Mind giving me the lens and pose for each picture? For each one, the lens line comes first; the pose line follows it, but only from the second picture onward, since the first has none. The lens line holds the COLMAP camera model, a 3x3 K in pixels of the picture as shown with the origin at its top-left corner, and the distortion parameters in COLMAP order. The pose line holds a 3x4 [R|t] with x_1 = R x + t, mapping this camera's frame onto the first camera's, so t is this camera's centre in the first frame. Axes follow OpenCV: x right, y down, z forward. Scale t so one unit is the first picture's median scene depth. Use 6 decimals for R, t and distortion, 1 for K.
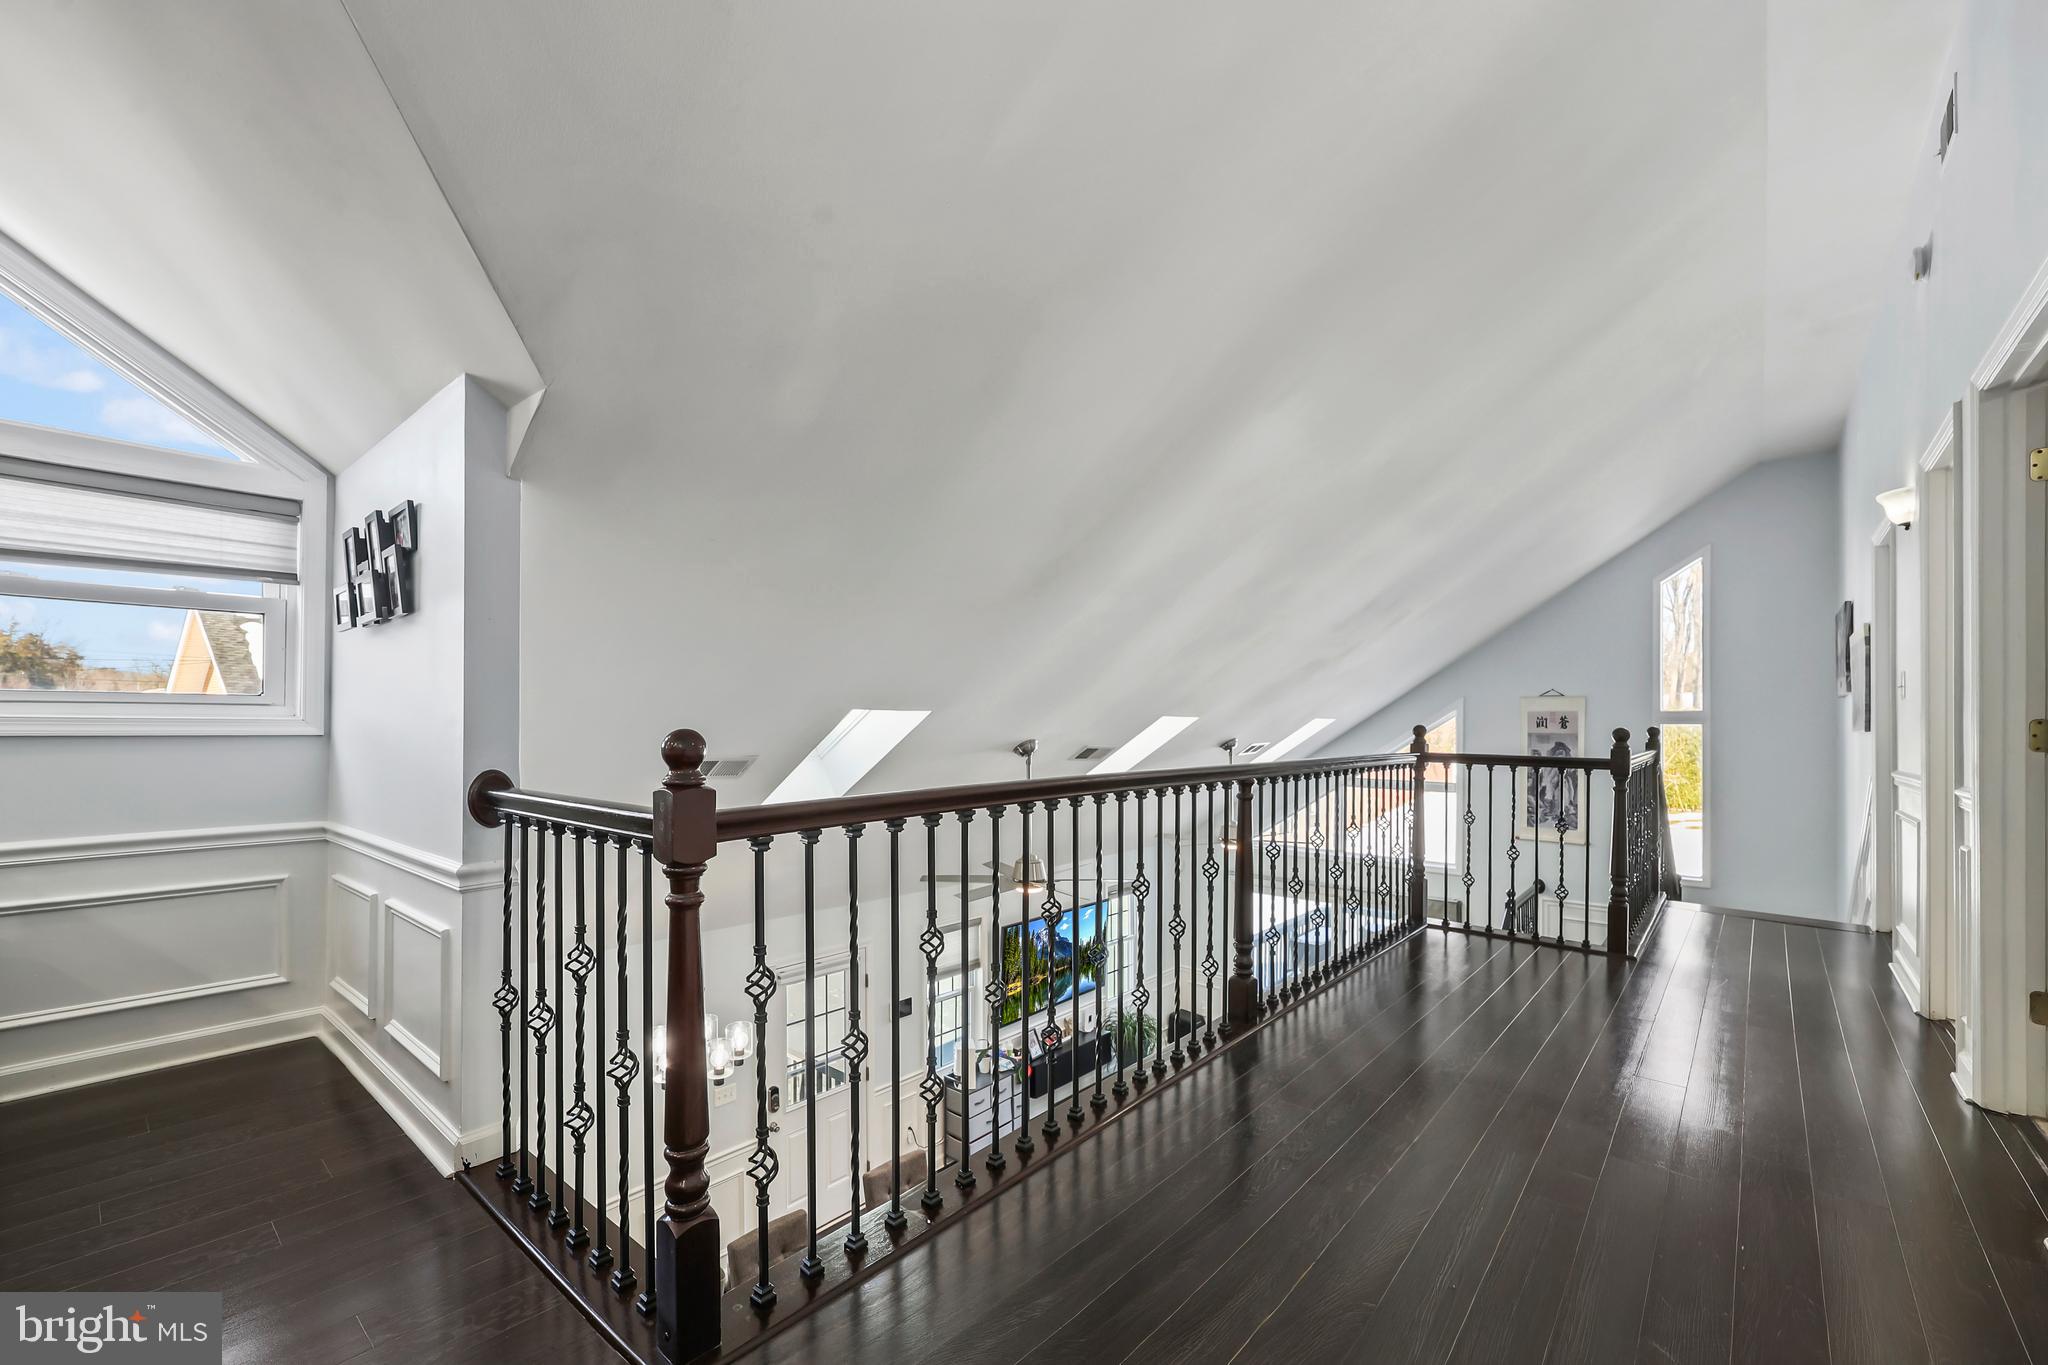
lens RADIAL K [[839.8, 0, 1043.3], [0, 839.8, 719.7], [0, 0, 1]] dist [0.011247, 0.000001]
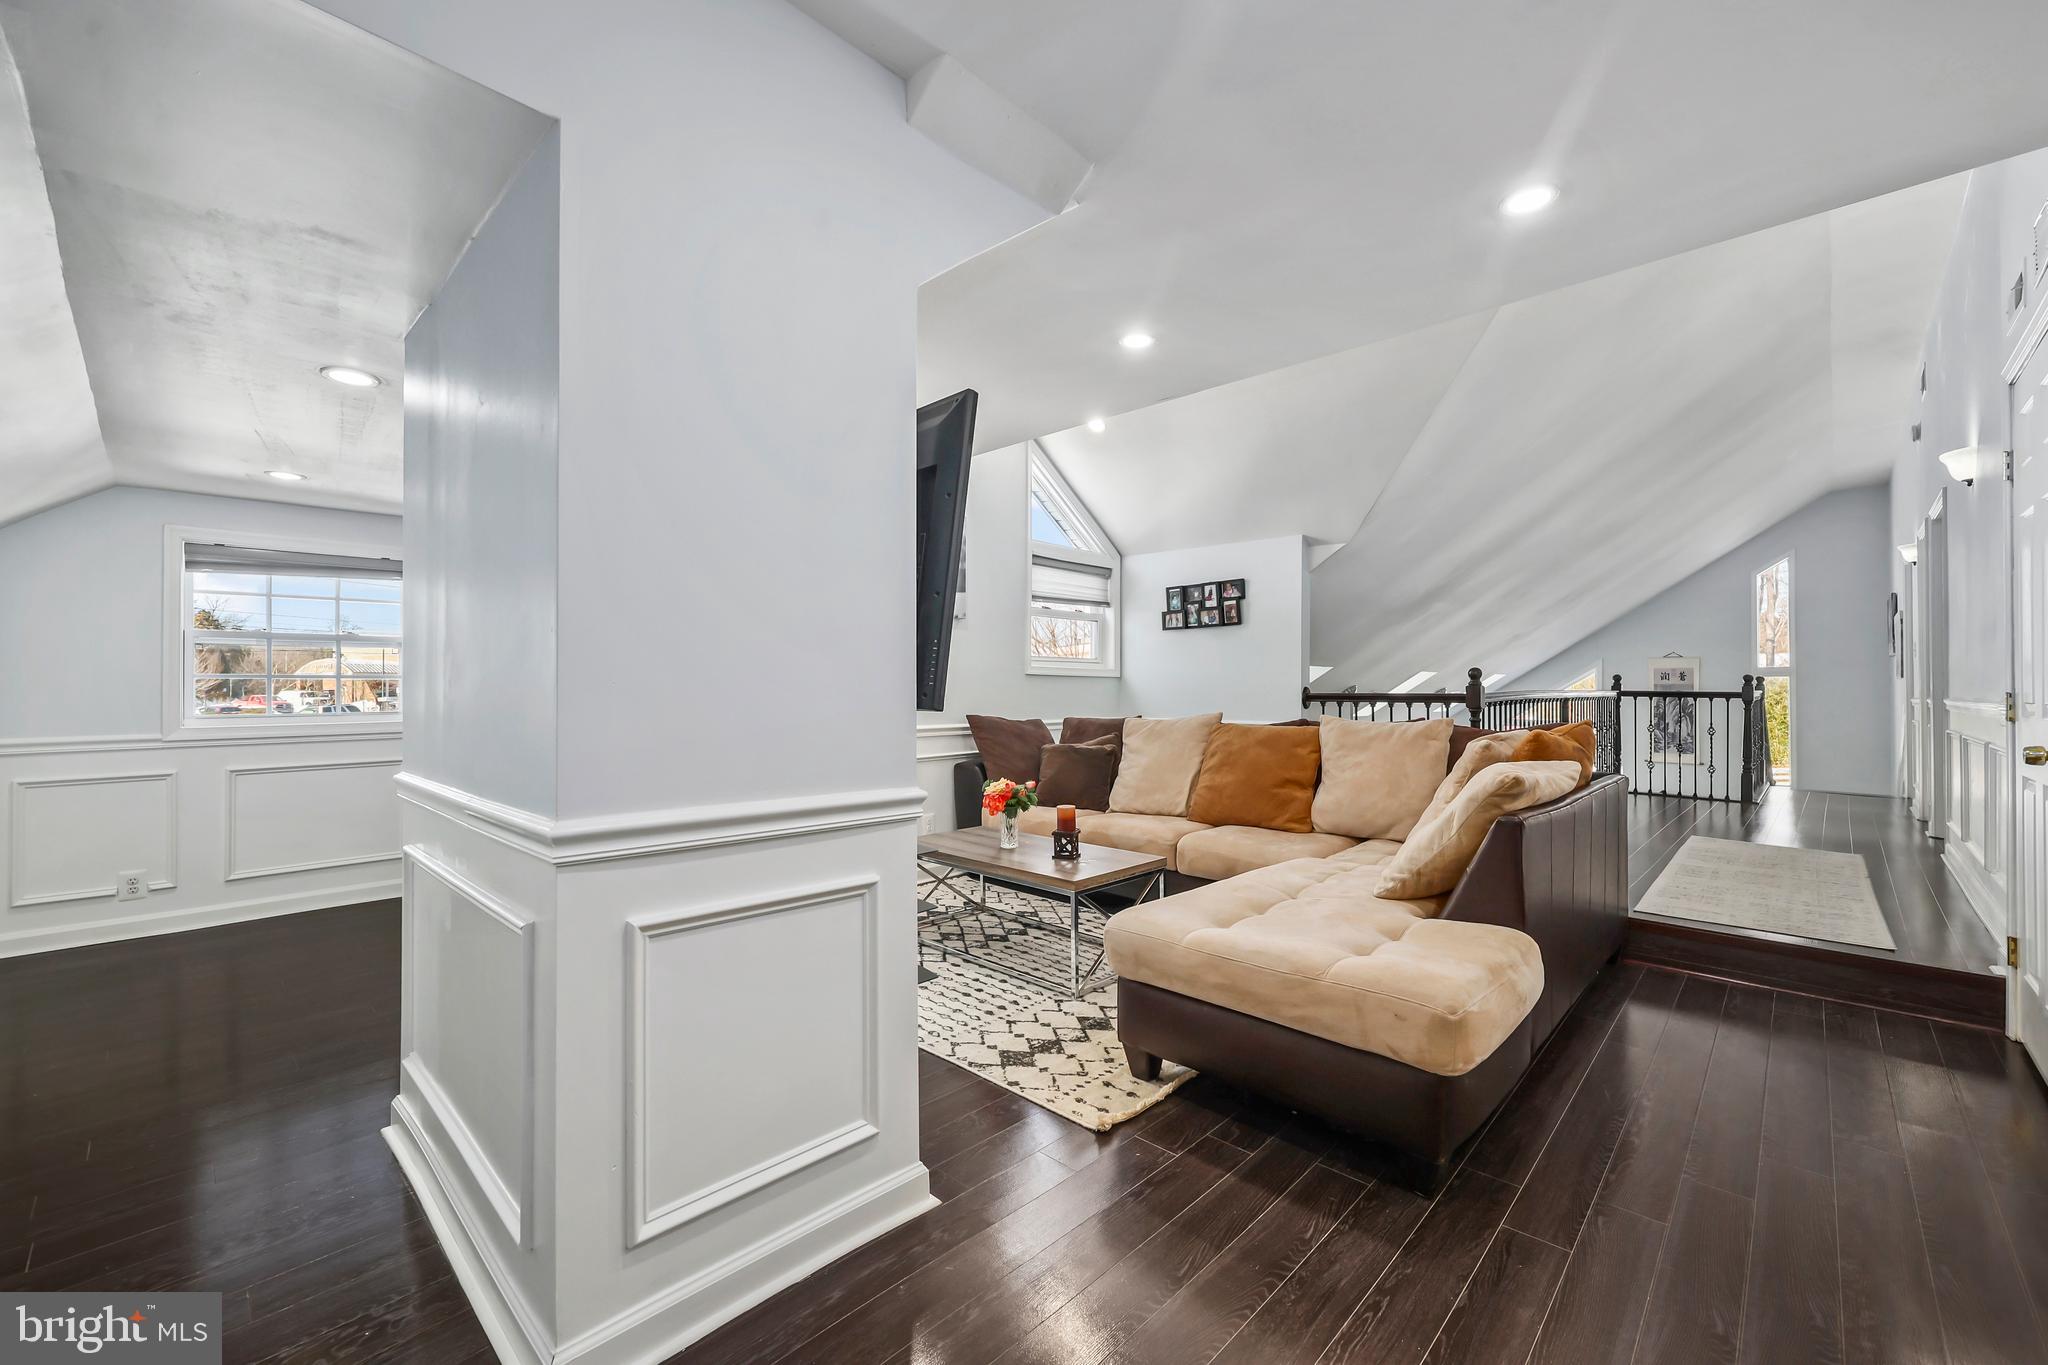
lens RADIAL K [[830.2, 0, 1024.0], [0, 830.2, 682.5], [0, 0, 1]] dist [-0.000281, -0.000015]
pose [[0.997451, -0.001088, -0.071351, -0.628422], [0.001077, 0.999999, -0.000199, 0.022060], [0.071352, 0.000122, 0.997451, -0.751086]]
